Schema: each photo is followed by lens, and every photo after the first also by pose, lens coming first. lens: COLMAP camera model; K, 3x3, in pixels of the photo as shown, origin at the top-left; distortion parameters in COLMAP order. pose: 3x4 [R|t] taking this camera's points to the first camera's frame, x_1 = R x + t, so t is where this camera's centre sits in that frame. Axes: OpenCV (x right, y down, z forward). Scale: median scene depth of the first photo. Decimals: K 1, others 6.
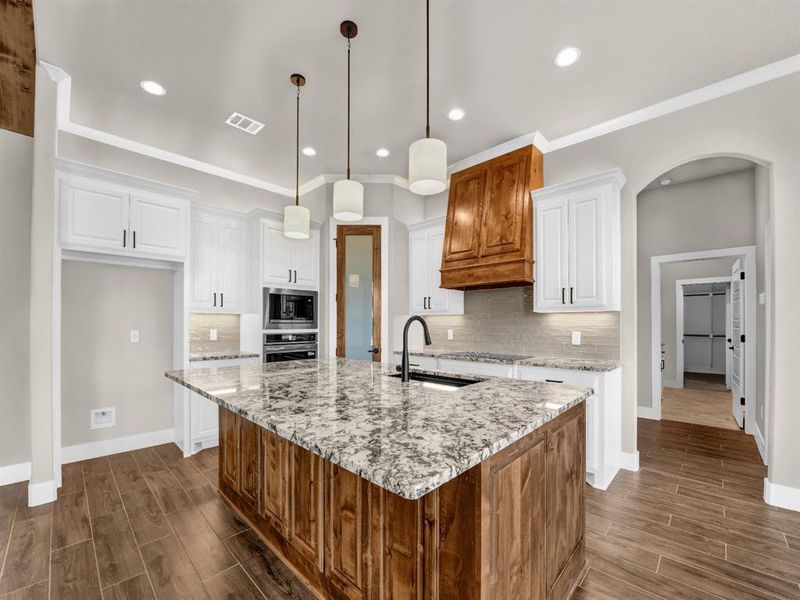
lens RADIAL K [[341.0, 0, 399.9], [0, 341.0, 323.4], [0, 0, 1]] dist [-0.015522, -0.001467]
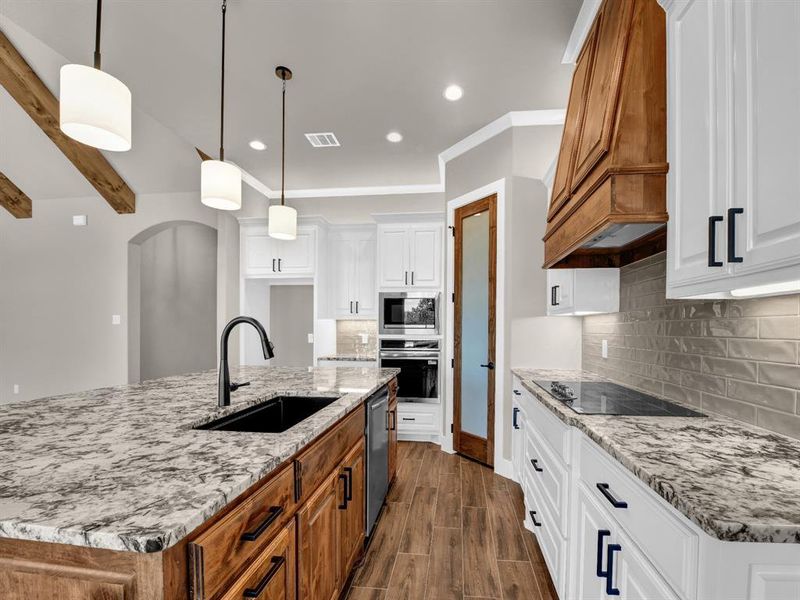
lens RADIAL K [[341.0, 0, 445.1], [0, 341.0, 334.0], [0, 0, 1]] dist [-0.015522, -0.001467]
pose [[0.614699, 0.012076, -0.788669, 0.508724], [-0.002875, 0.999910, 0.013069, 0.003003], [0.788756, -0.005766, 0.614679, 0.528636]]
